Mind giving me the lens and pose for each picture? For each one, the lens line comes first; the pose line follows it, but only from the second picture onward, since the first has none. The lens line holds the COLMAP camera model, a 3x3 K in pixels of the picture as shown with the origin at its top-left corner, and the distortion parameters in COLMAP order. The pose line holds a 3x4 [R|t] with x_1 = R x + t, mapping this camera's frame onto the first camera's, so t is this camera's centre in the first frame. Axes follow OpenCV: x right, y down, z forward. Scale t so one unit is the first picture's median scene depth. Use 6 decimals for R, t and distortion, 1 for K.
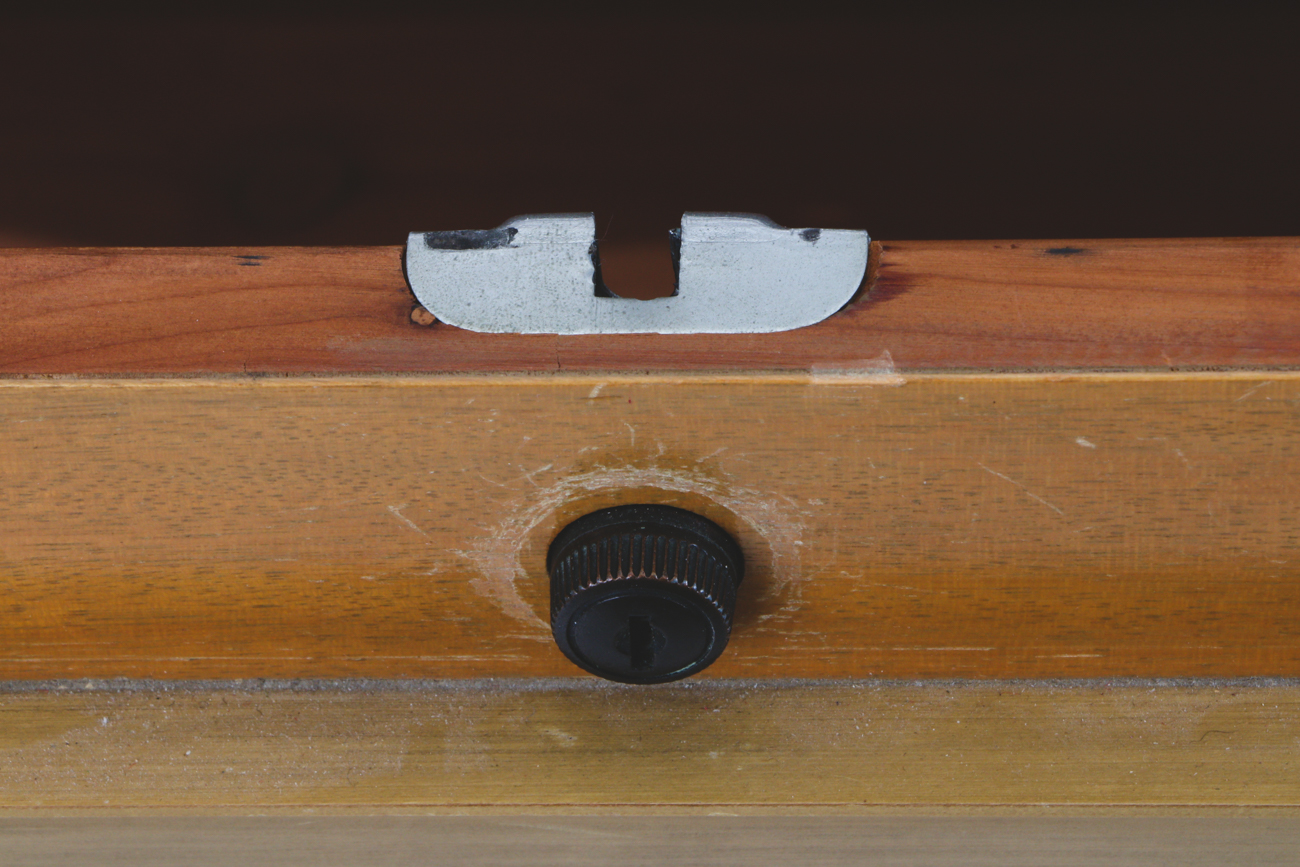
lens RADIAL K [[6402.9, 0, 647.6], [0, 6402.9, 434.4], [0, 0, 1]] dist [0.513311, 0.000000]
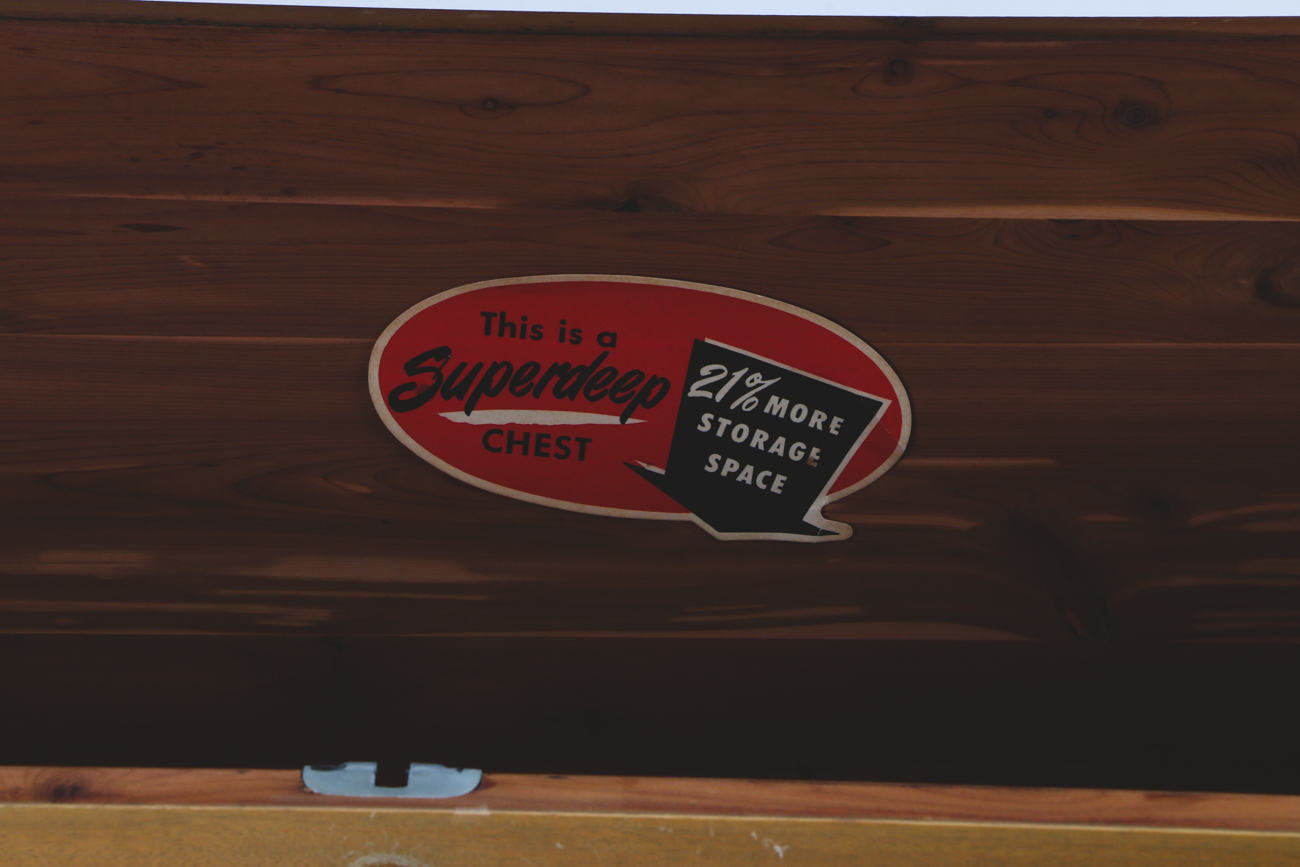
lens RADIAL K [[5709.4, 0, 649.9], [0, 5709.4, 433.0], [0, 0, 1]] dist [1.545222, 0.000000]
pose [[0.999100, 0.040697, 0.011953, 0.070110], [-0.034970, 0.949811, -0.310863, 0.569487], [-0.024004, 0.310165, 0.950380, -1.281869]]
